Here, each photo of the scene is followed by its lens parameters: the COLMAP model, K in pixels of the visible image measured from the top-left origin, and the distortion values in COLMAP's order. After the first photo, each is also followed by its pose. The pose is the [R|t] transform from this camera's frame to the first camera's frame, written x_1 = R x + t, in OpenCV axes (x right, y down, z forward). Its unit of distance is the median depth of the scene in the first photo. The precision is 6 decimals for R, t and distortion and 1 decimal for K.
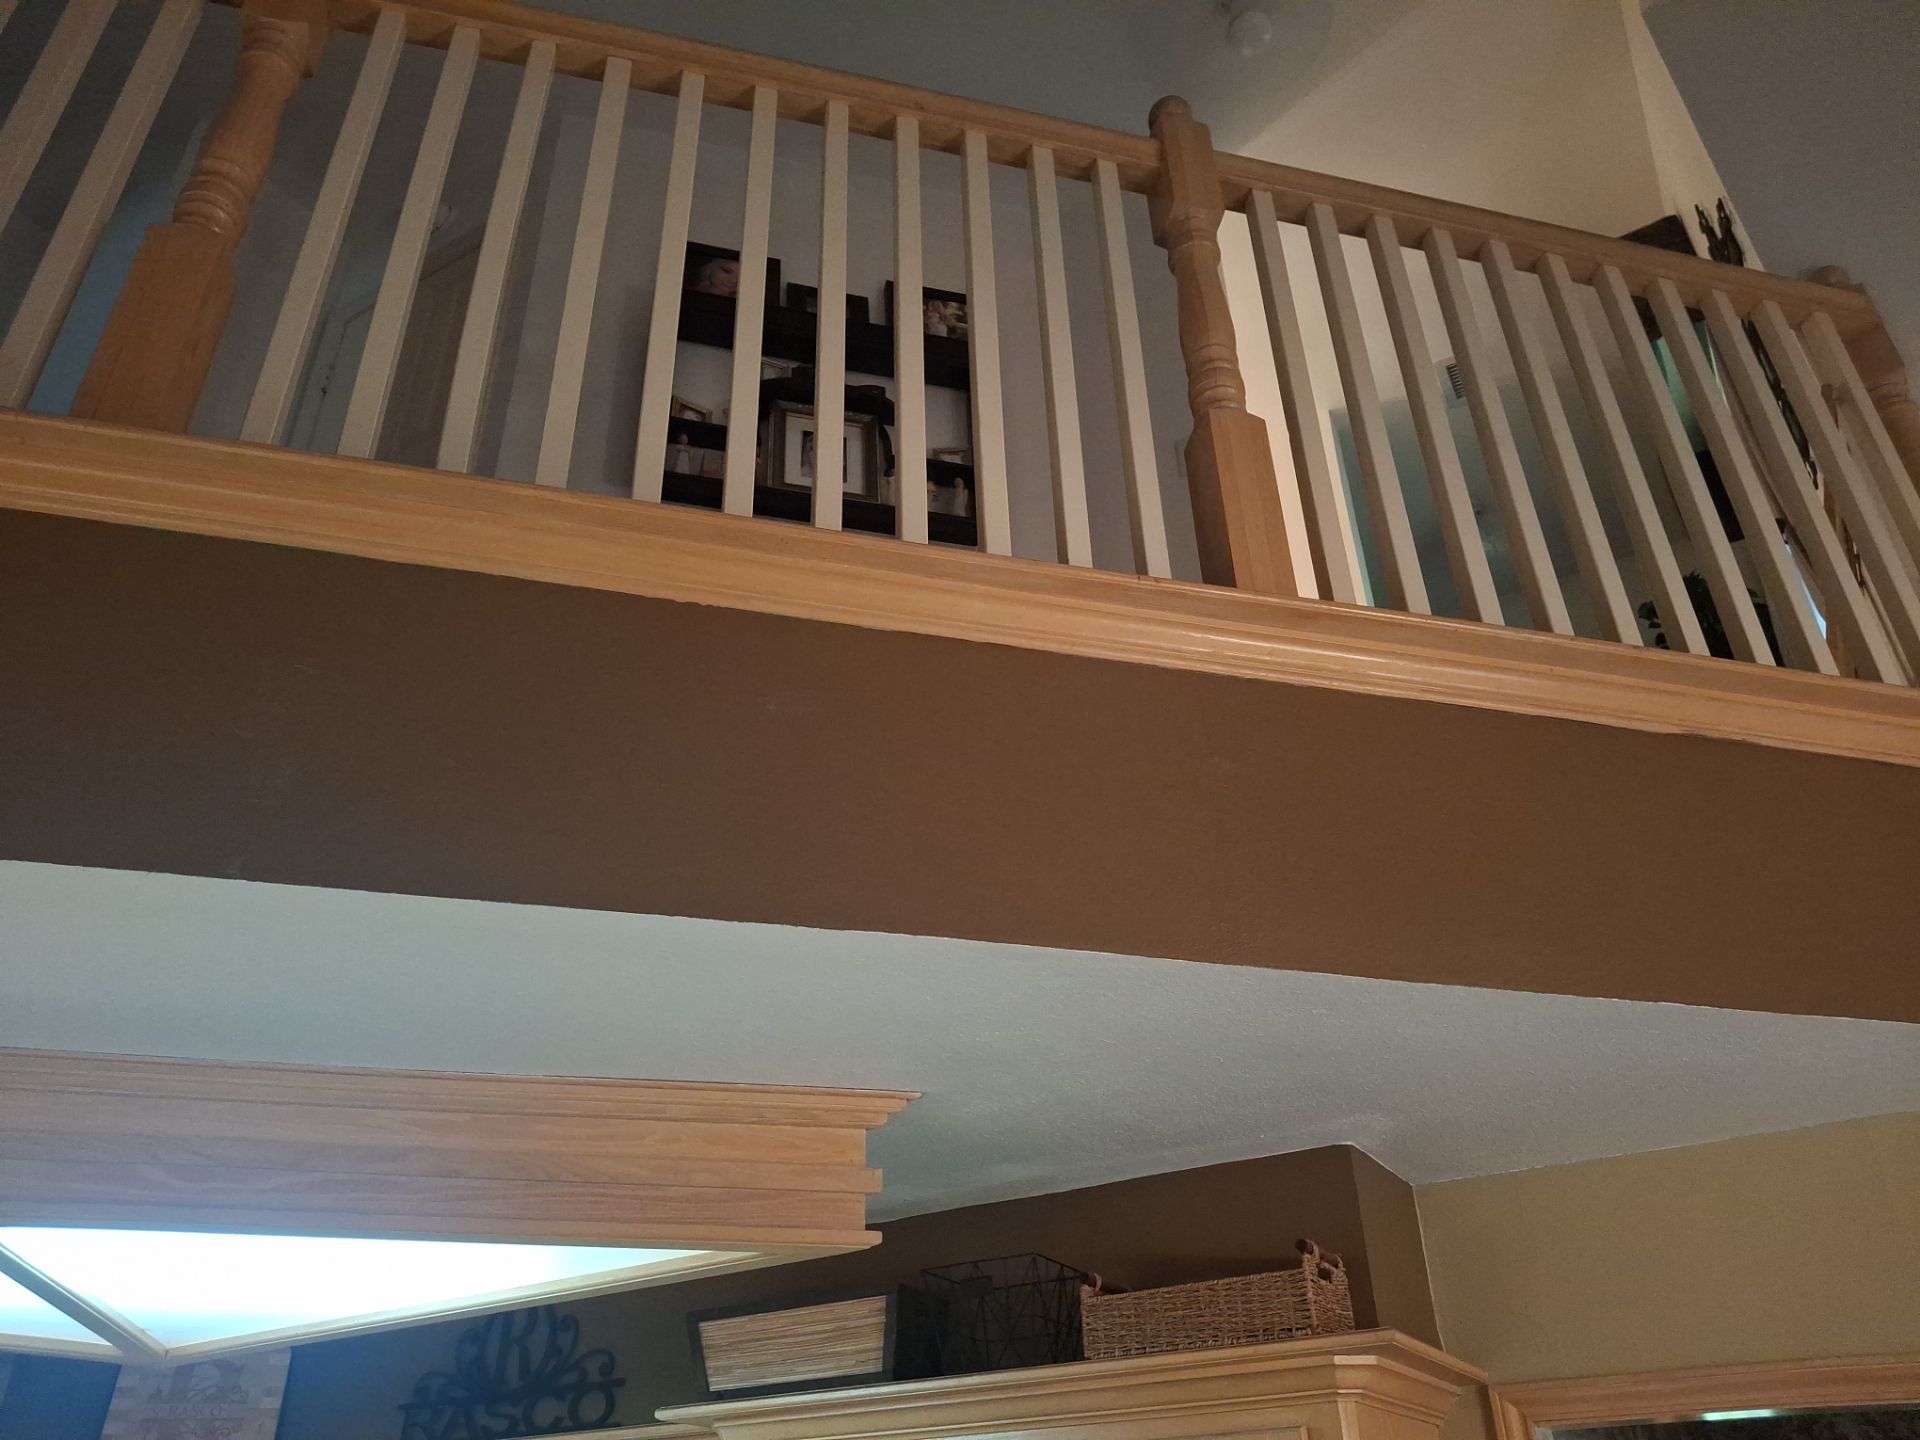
lens RADIAL K [[1424.4, 0, 960.0], [0, 1424.4, 720.0], [0, 0, 1]] dist [0.002168, -0.001515]
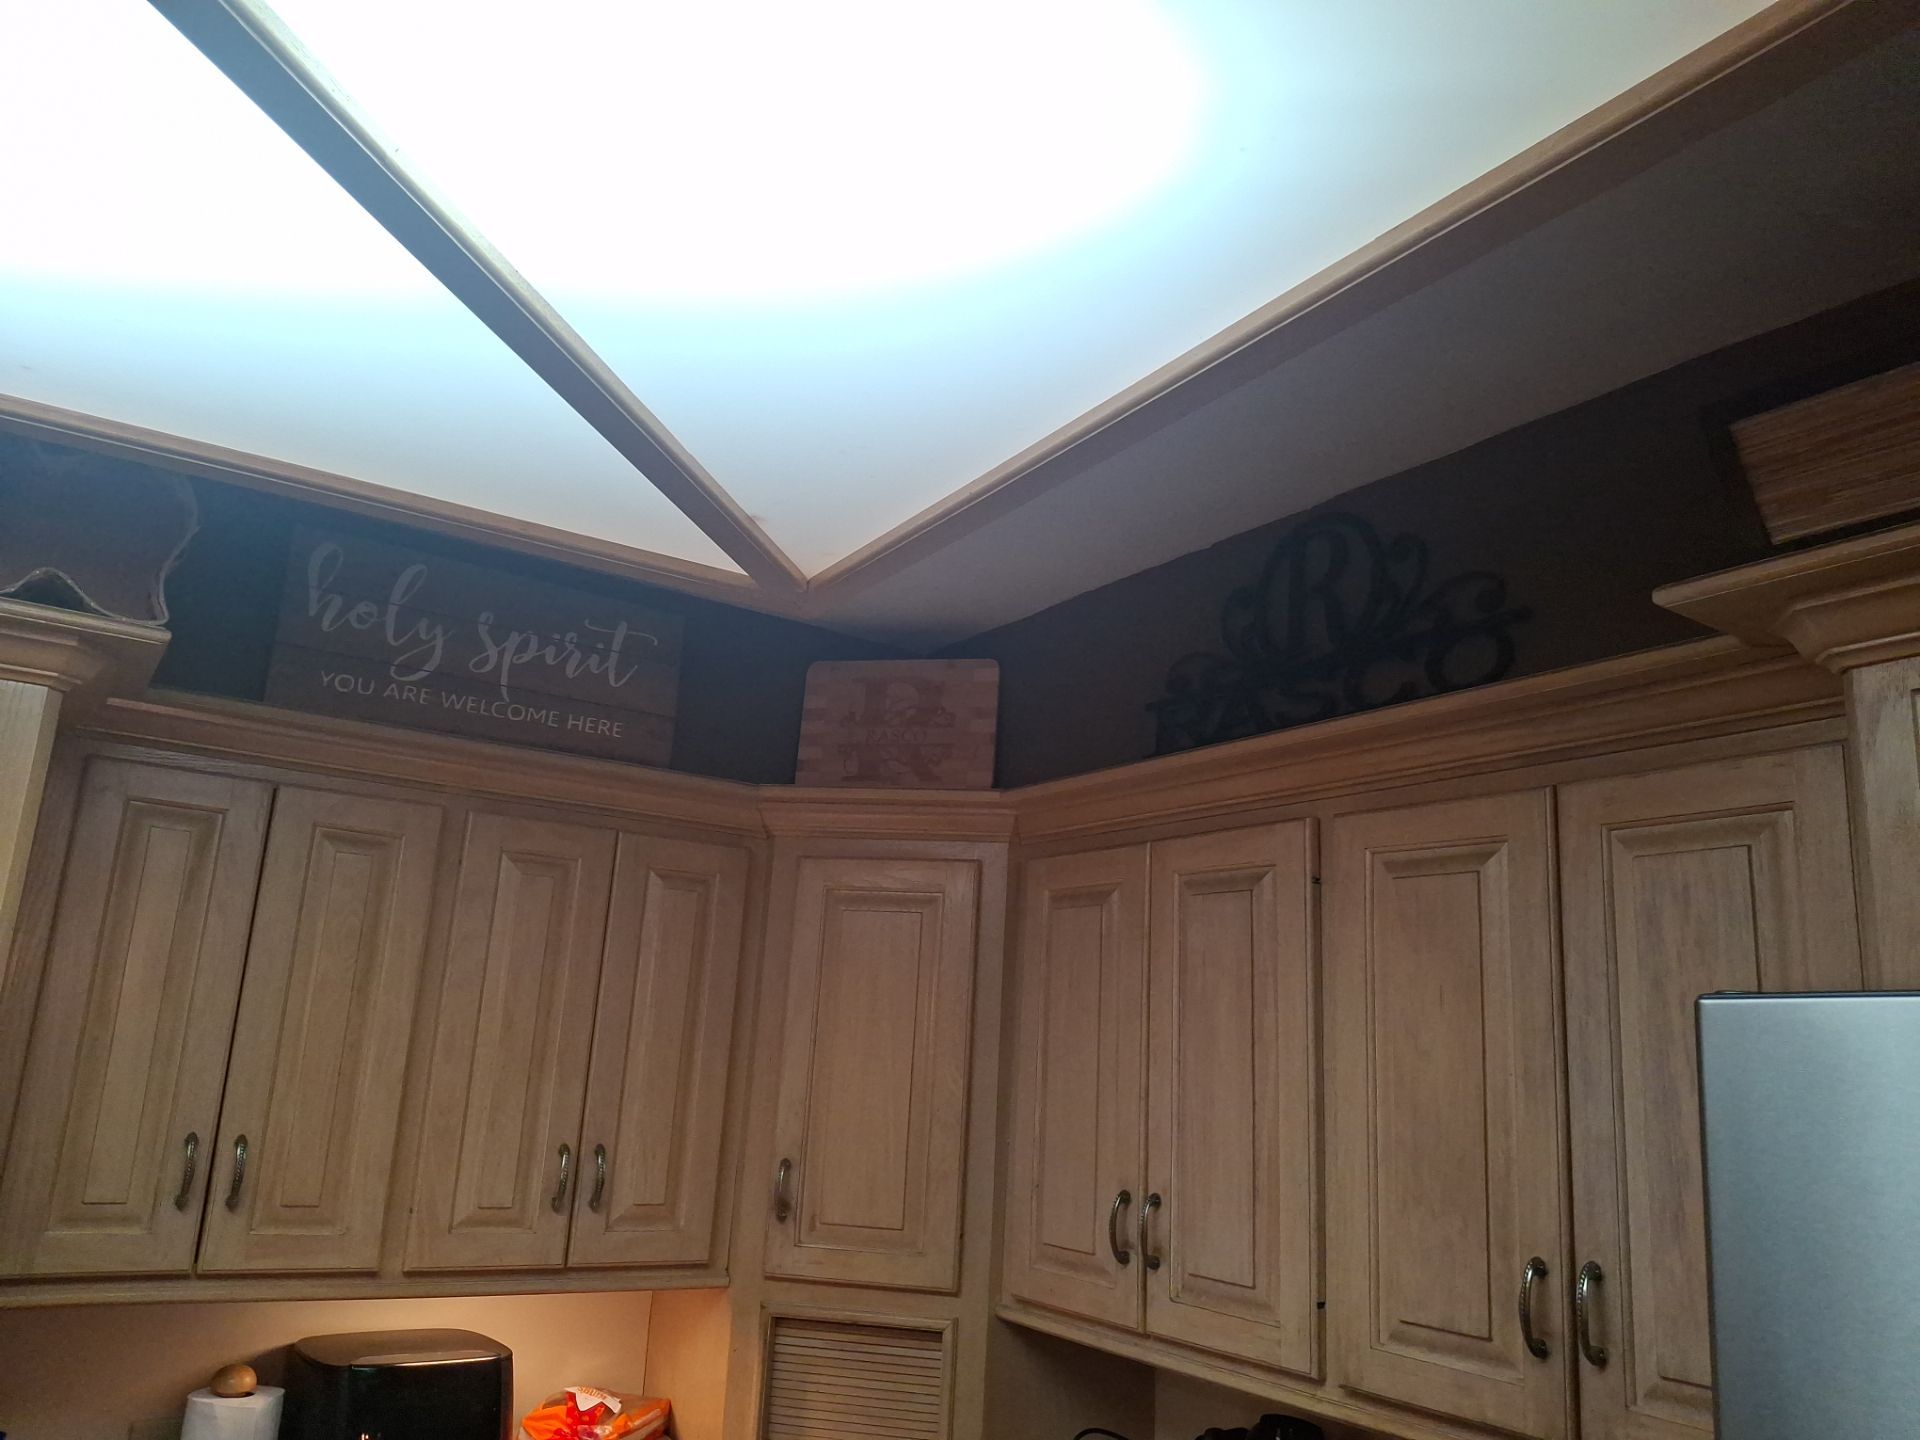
lens RADIAL K [[1457.9, 0, 960.0], [0, 1457.9, 720.0], [0, 0, 1]] dist [0.099977, -0.250037]
pose [[0.898523, -0.023205, -0.438313, -0.178980], [0.158914, 0.948053, 0.275576, 0.300408], [0.409149, -0.317265, 0.855535, 0.384922]]
